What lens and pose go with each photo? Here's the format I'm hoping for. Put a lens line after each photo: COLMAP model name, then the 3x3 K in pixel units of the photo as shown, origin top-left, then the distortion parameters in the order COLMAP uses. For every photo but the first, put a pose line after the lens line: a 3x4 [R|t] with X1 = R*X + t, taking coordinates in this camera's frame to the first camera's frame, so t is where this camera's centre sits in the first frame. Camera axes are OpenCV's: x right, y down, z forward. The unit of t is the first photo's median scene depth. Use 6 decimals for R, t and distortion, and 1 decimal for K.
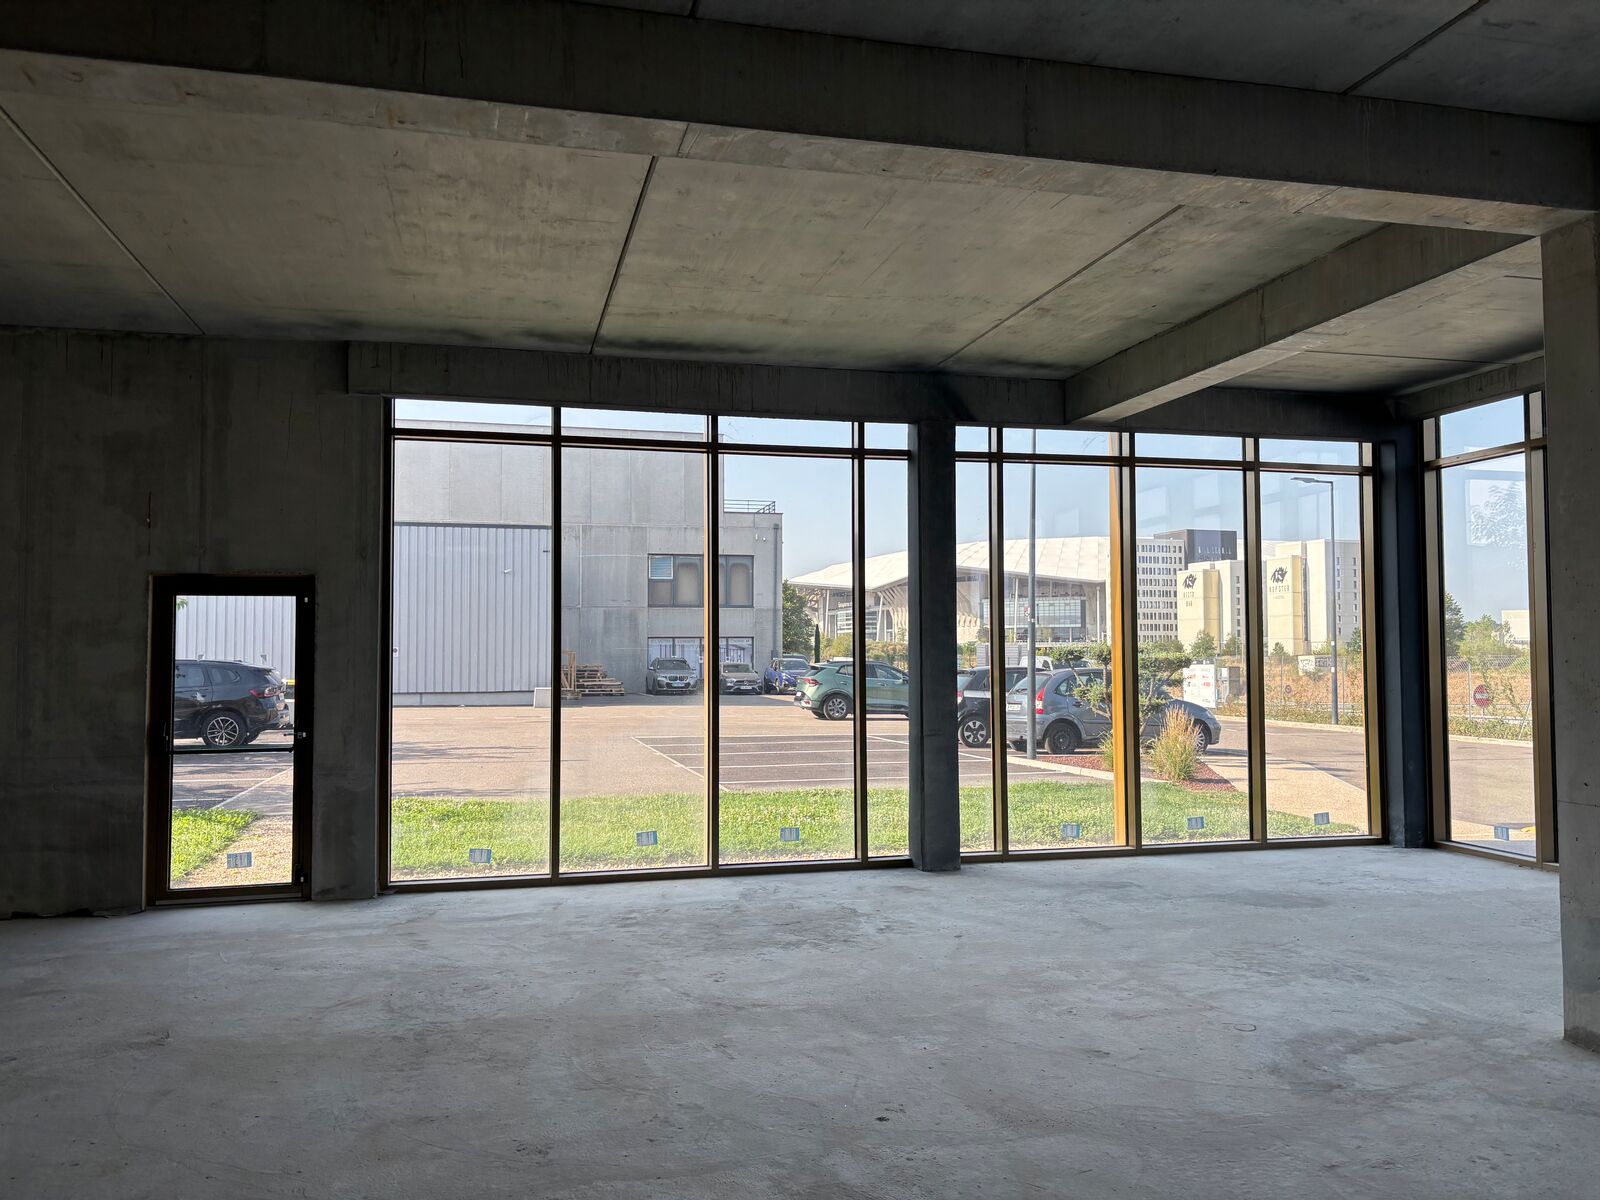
lens RADIAL K [[1207.3, 0, 816.9], [0, 1207.3, 601.9], [0, 0, 1]] dist [0.056303, -0.067273]
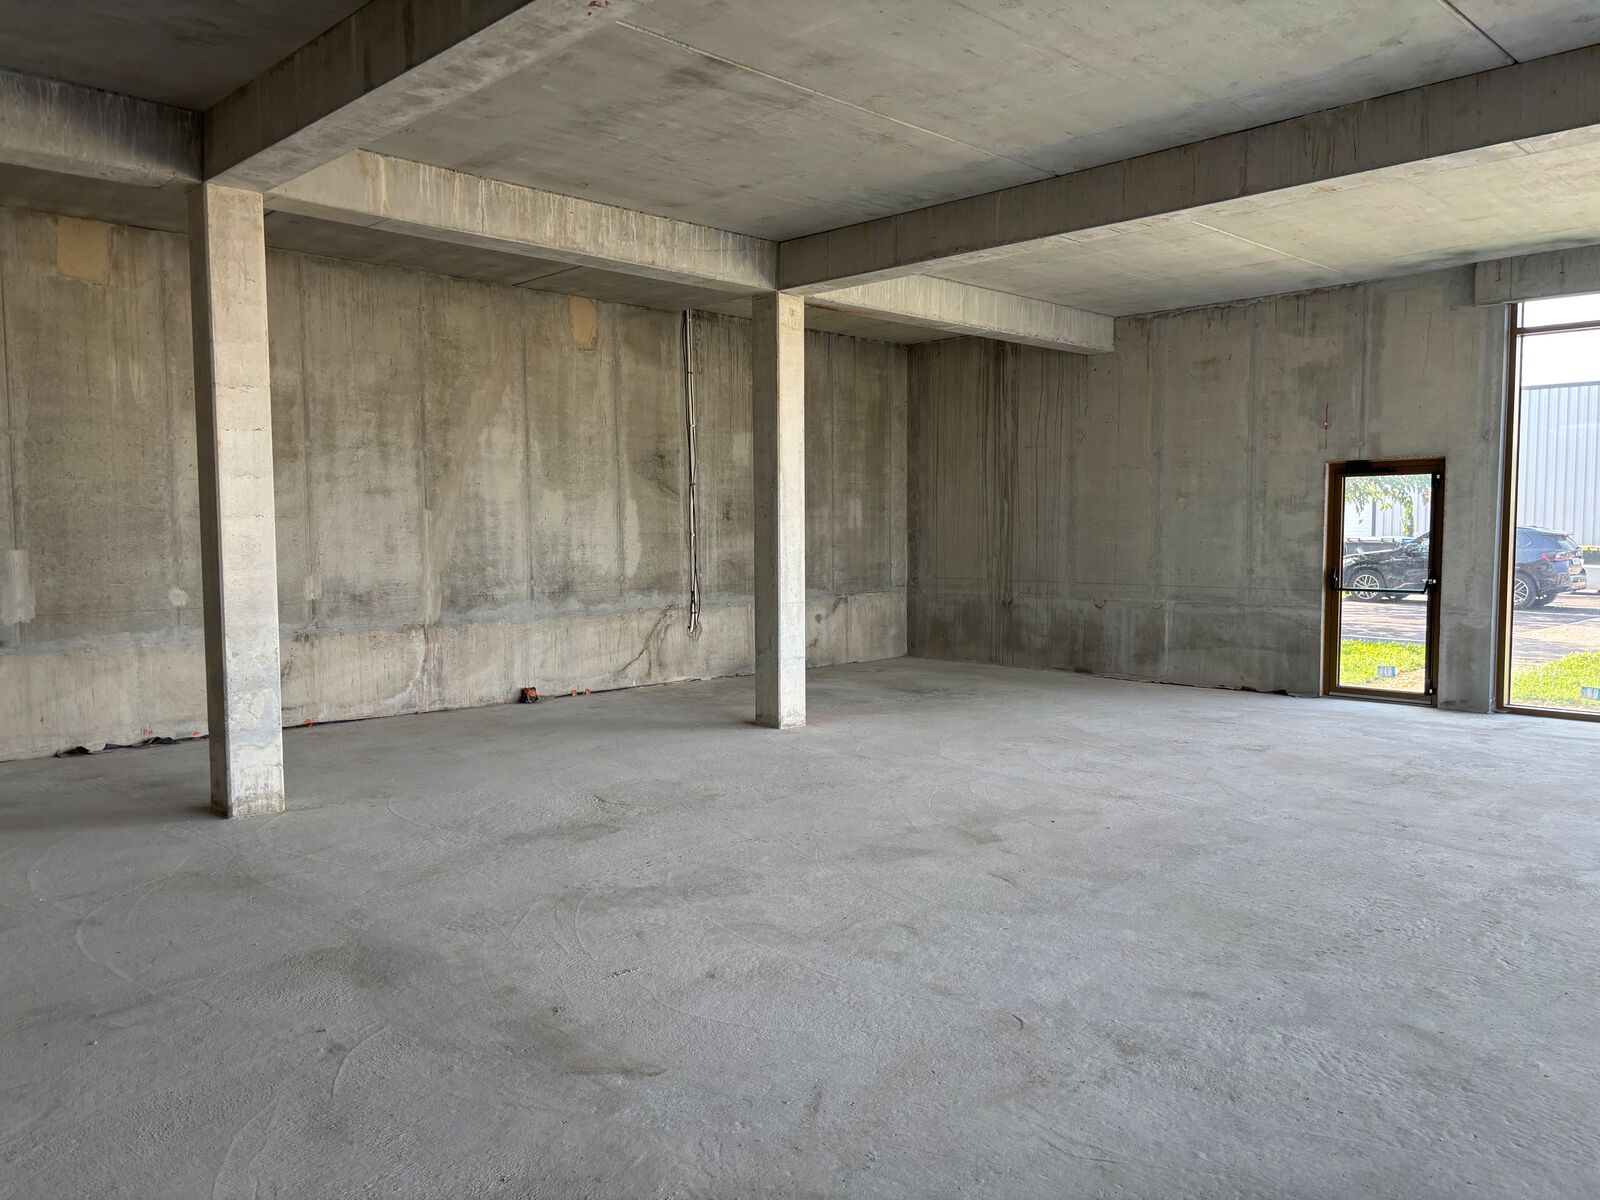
lens RADIAL K [[1207.3, 0, 798.1], [0, 1207.3, 598.0], [0, 0, 1]] dist [0.056303, -0.067273]
pose [[0.498644, 0.053663, -0.865144, 0.831030], [0.038388, 0.995735, 0.083889, -0.018693], [0.865957, -0.075042, 0.494457, -0.521488]]
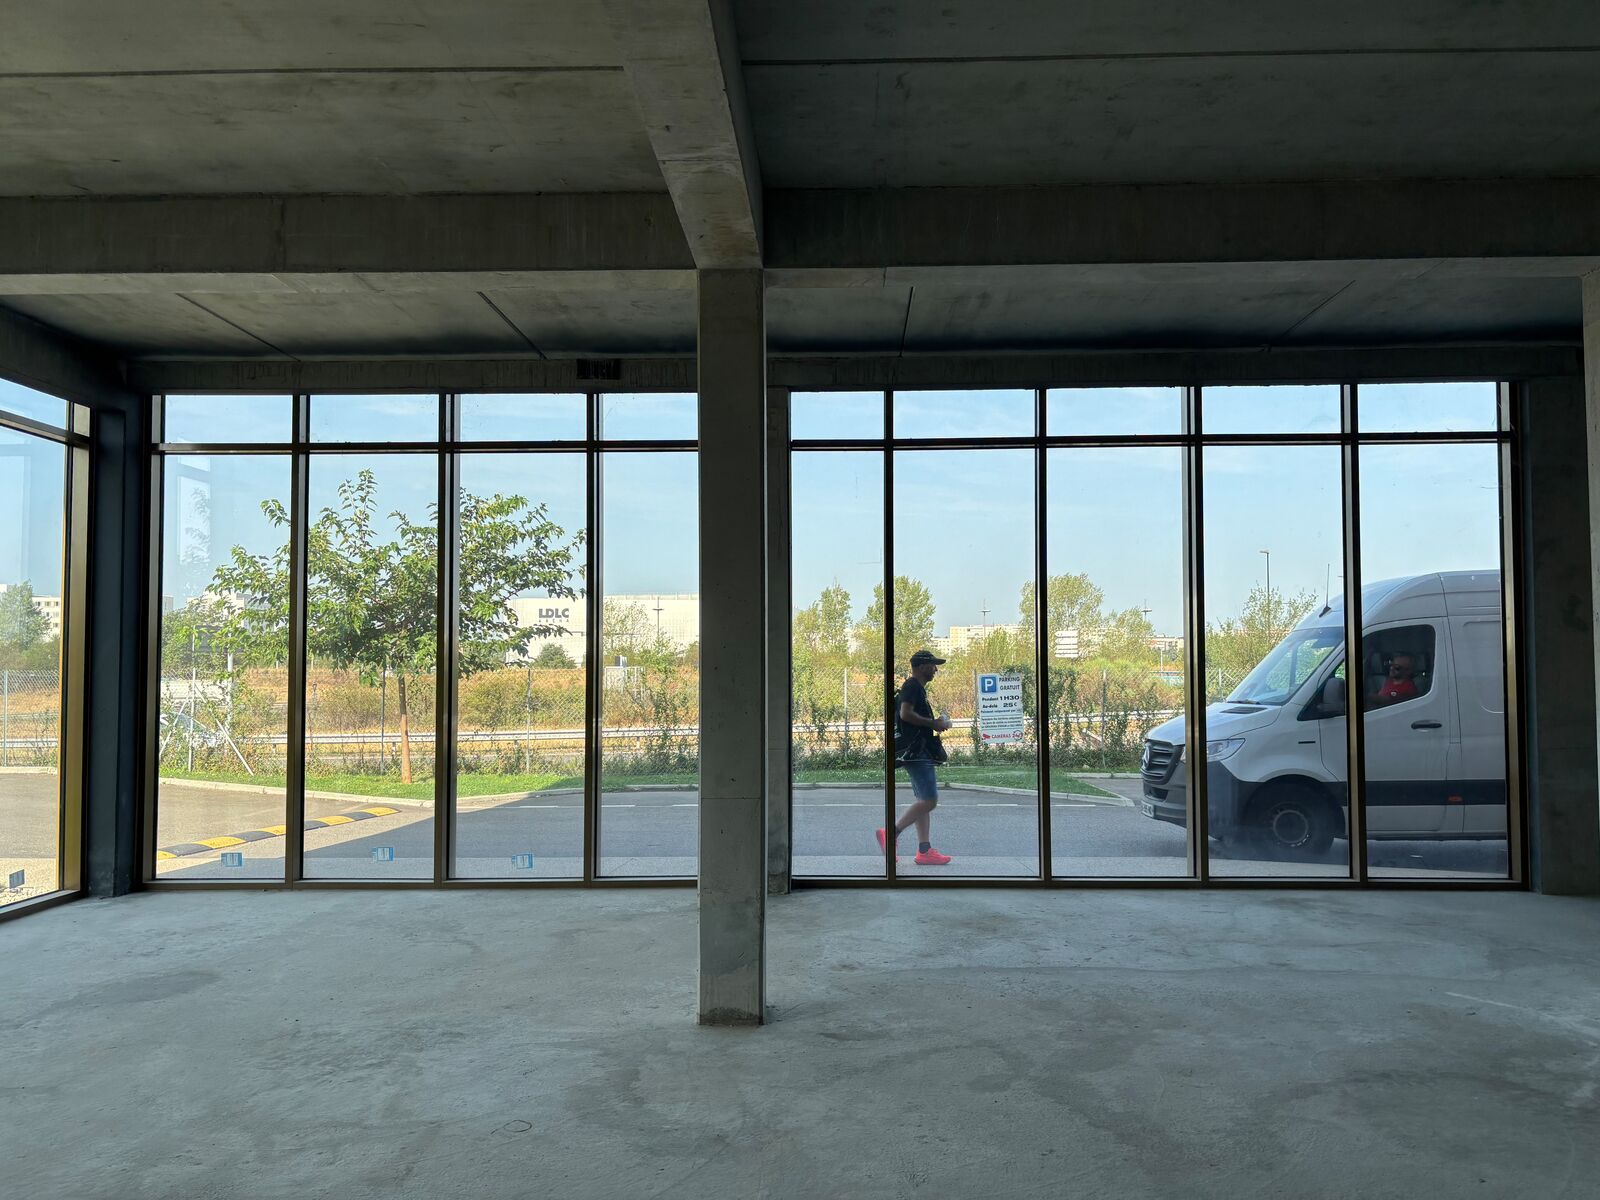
lens RADIAL K [[1207.3, 0, 808.1], [0, 1207.3, 603.6], [0, 0, 1]] dist [0.056303, -0.067273]
pose [[0.279363, 0.050212, 0.958872, -0.249995], [-0.038698, 0.998409, -0.041007, 0.020571], [-0.959406, -0.025650, 0.280861, 0.393791]]
